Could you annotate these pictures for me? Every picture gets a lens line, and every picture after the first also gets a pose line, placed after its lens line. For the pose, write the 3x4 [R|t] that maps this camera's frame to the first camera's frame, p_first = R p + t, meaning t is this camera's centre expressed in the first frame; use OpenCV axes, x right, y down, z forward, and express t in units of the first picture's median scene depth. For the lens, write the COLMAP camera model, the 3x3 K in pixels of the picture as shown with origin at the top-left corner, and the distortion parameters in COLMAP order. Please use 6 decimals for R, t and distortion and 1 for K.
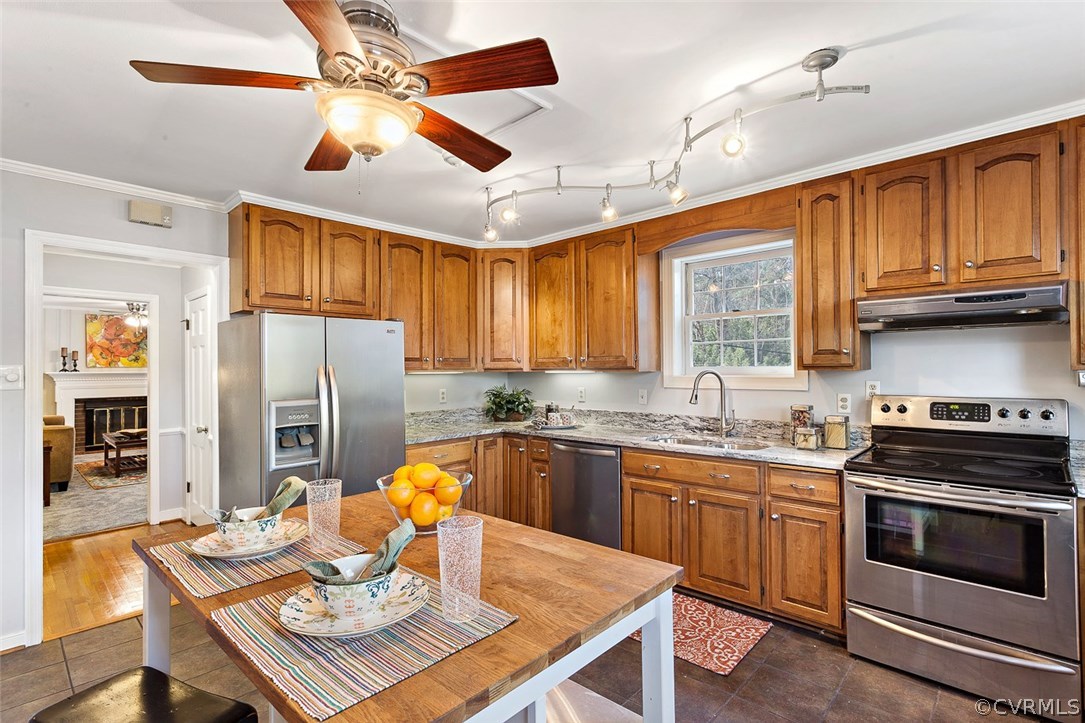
lens RADIAL K [[521.8, 0, 543.4], [0, 521.8, 367.5], [0, 0, 1]] dist [0.011587, 0.000204]
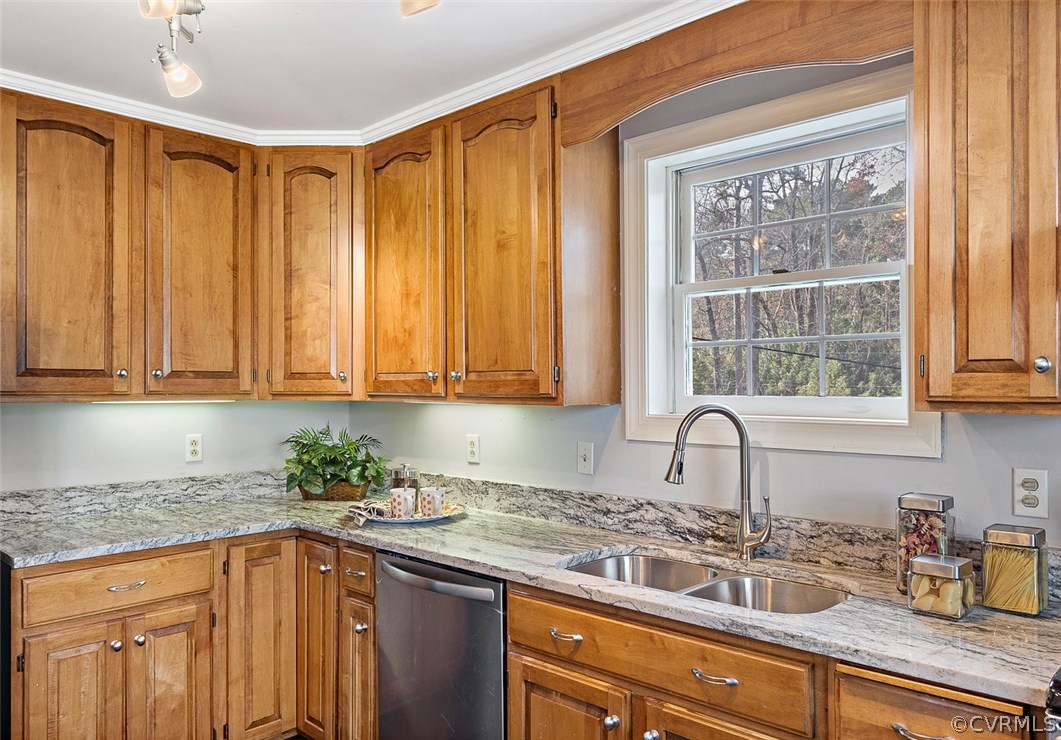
lens RADIAL K [[788.2, 0, 529.3], [0, 788.2, 379.5], [0, 0, 1]] dist [-0.000585, 0.009742]
pose [[0.999915, 0.008872, -0.009512, 0.163671], [-0.008943, 0.999932, -0.007436, -0.009306], [0.009445, 0.007520, 0.999927, 0.329065]]
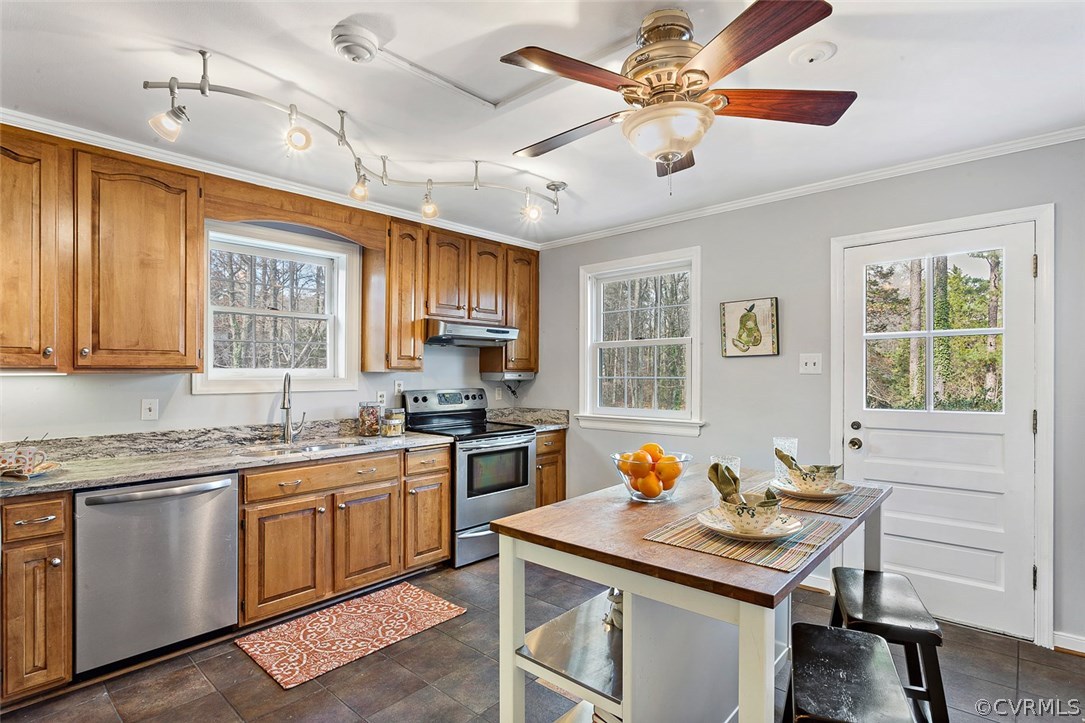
lens RADIAL K [[537.5, 0, 541.5], [0, 537.5, 387.4], [0, 0, 1]] dist [-0.001946, 0.000422]
pose [[-0.005364, -0.018894, 0.999807, -0.605091], [0.001571, 0.999820, 0.018903, 0.015081], [-0.999984, 0.001672, -0.005333, 0.532336]]
